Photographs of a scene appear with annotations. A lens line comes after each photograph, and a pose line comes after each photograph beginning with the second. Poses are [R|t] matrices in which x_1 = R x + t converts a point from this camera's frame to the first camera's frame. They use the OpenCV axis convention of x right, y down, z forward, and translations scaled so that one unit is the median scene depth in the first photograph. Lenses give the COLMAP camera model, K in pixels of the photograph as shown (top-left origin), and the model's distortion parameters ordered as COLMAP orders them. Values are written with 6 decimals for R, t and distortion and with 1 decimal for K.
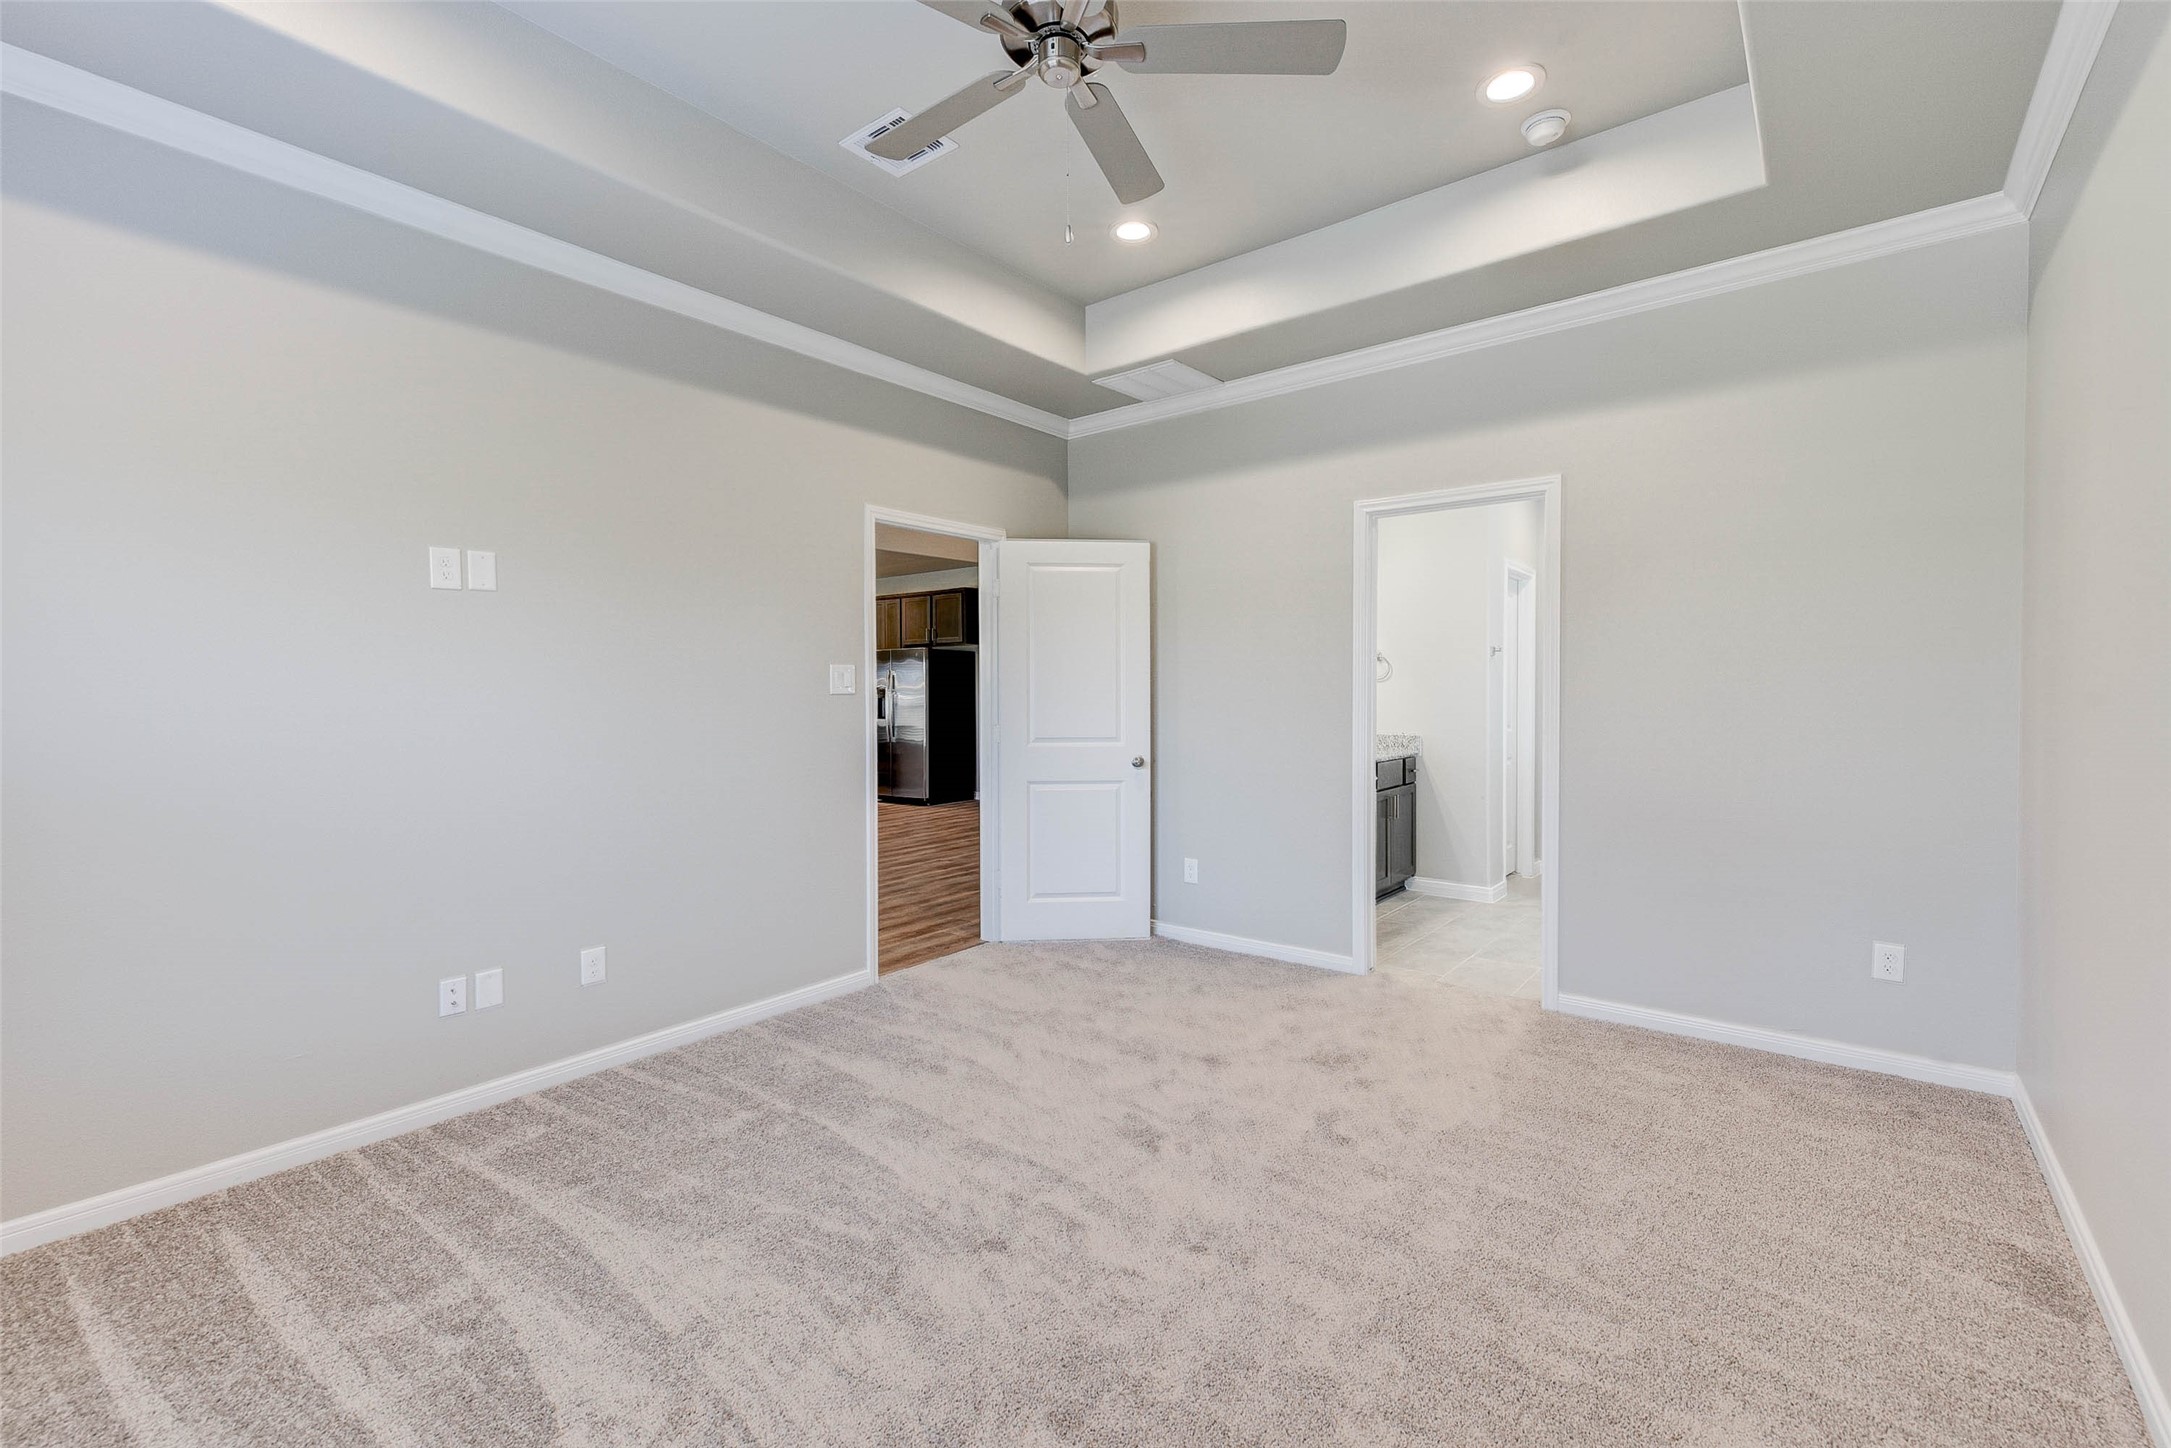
lens RADIAL K [[957.8, 0, 1086.3], [0, 957.8, 721.3], [0, 0, 1]] dist [0.026925, -0.006619]
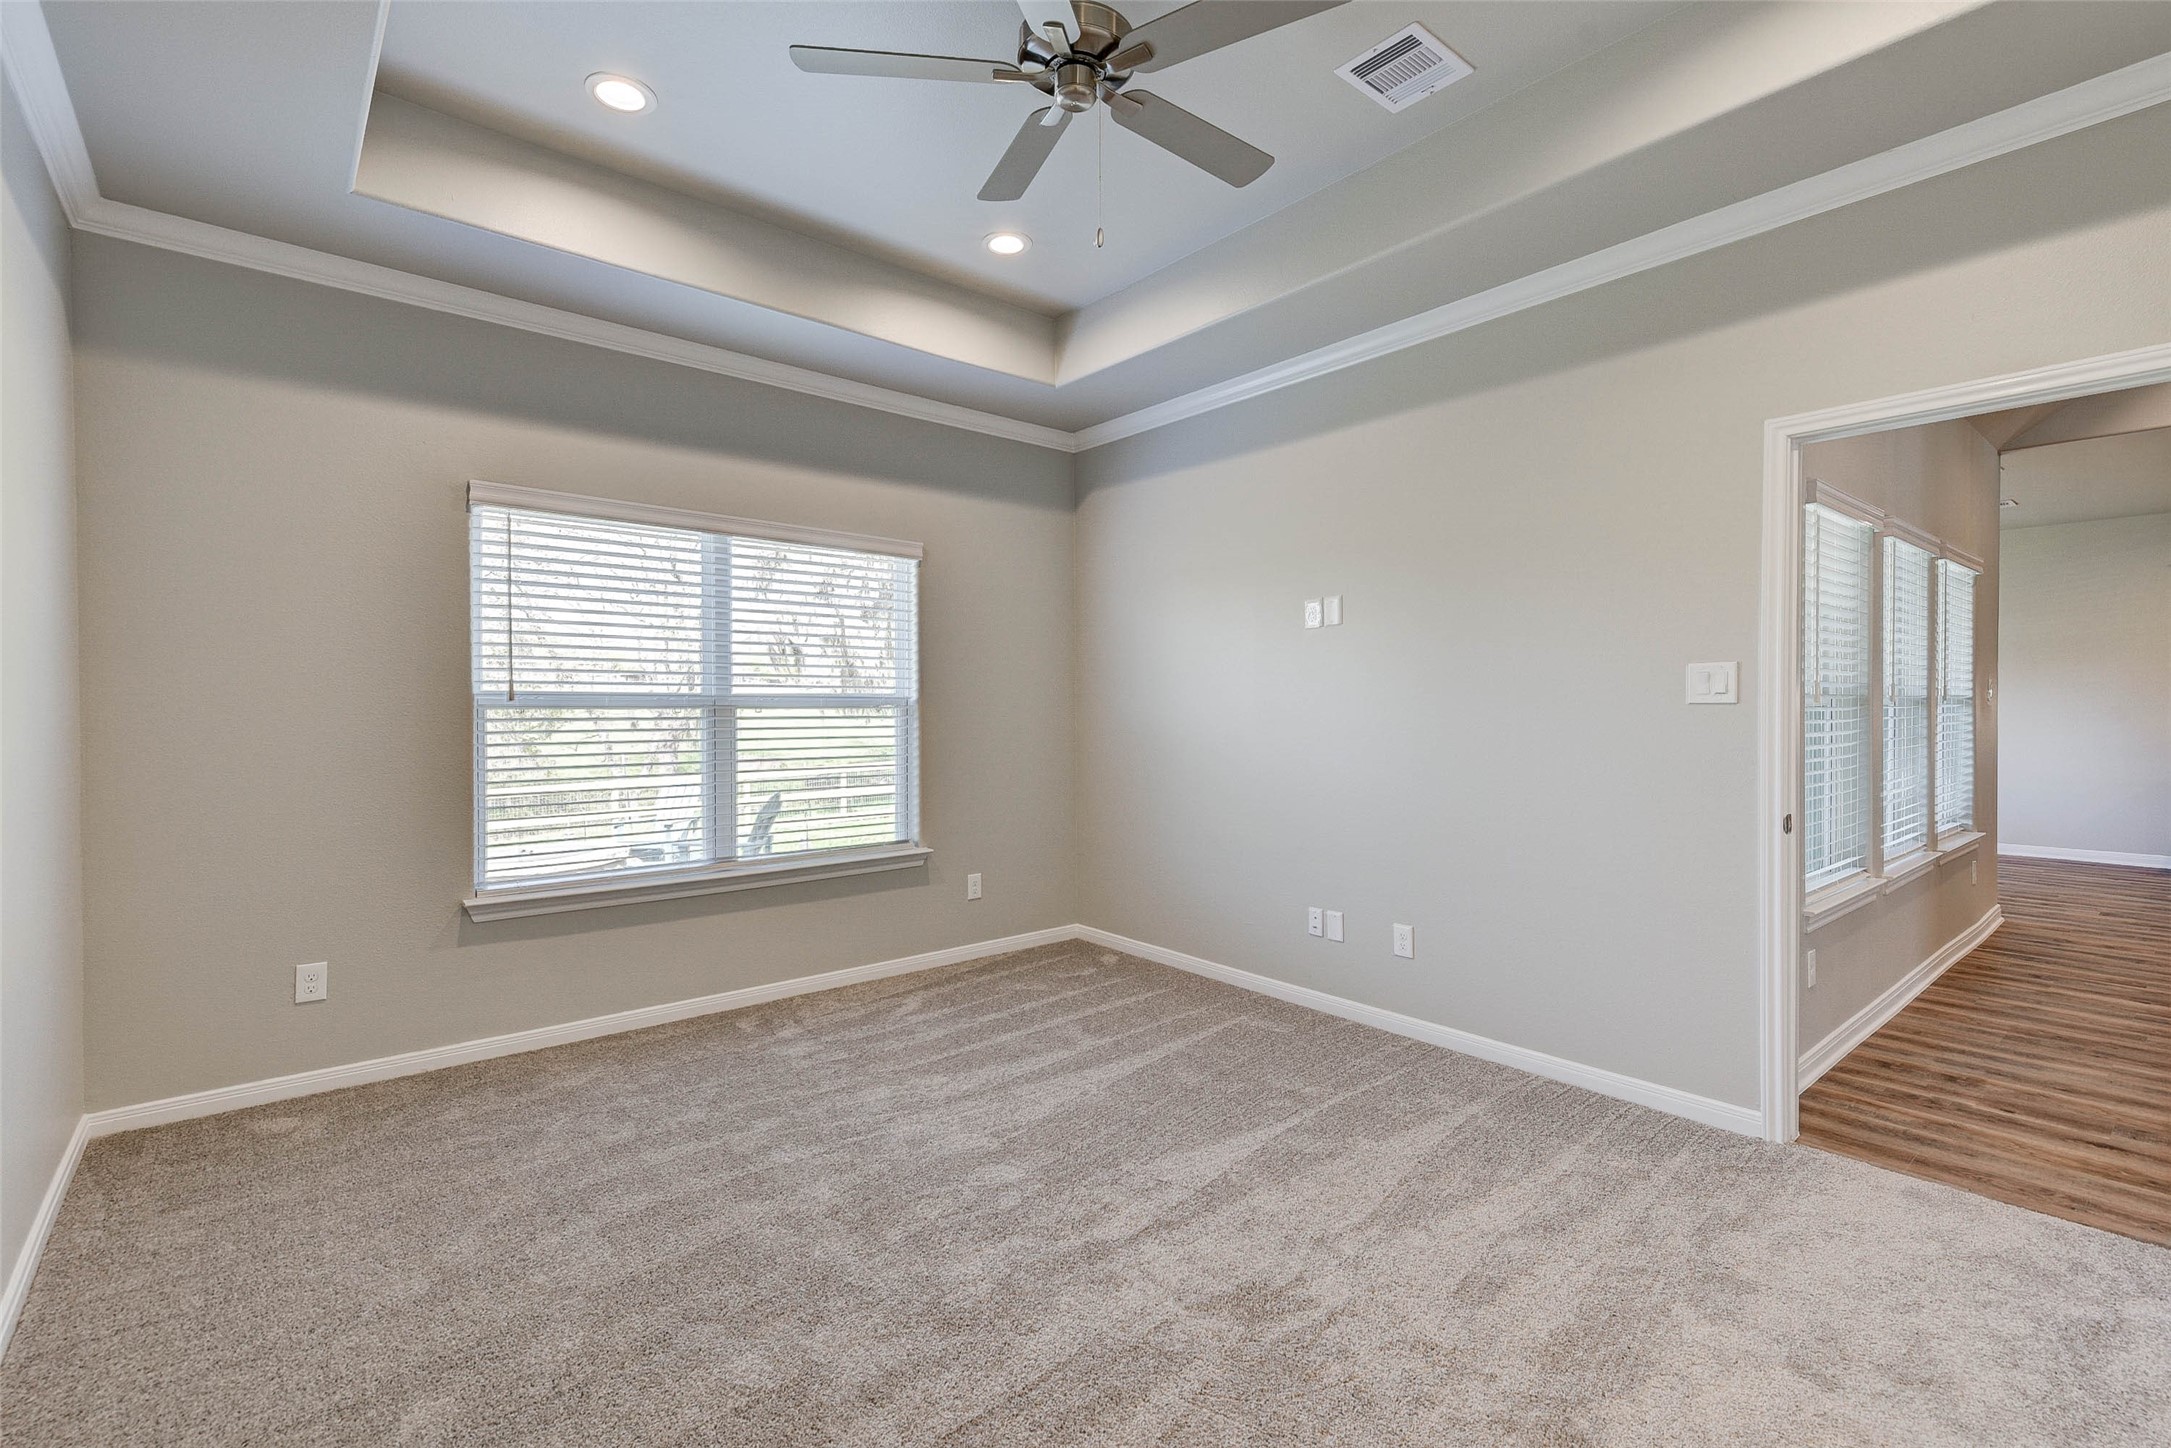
lens RADIAL K [[957.8, 0, 1081.9], [0, 957.8, 707.0], [0, 0, 1]] dist [0.026925, -0.006619]
pose [[-0.207029, 0.010615, -0.978277, 0.730131], [-0.025924, 0.999531, 0.016332, -0.033562], [0.977991, 0.028742, -0.206656, 0.924160]]
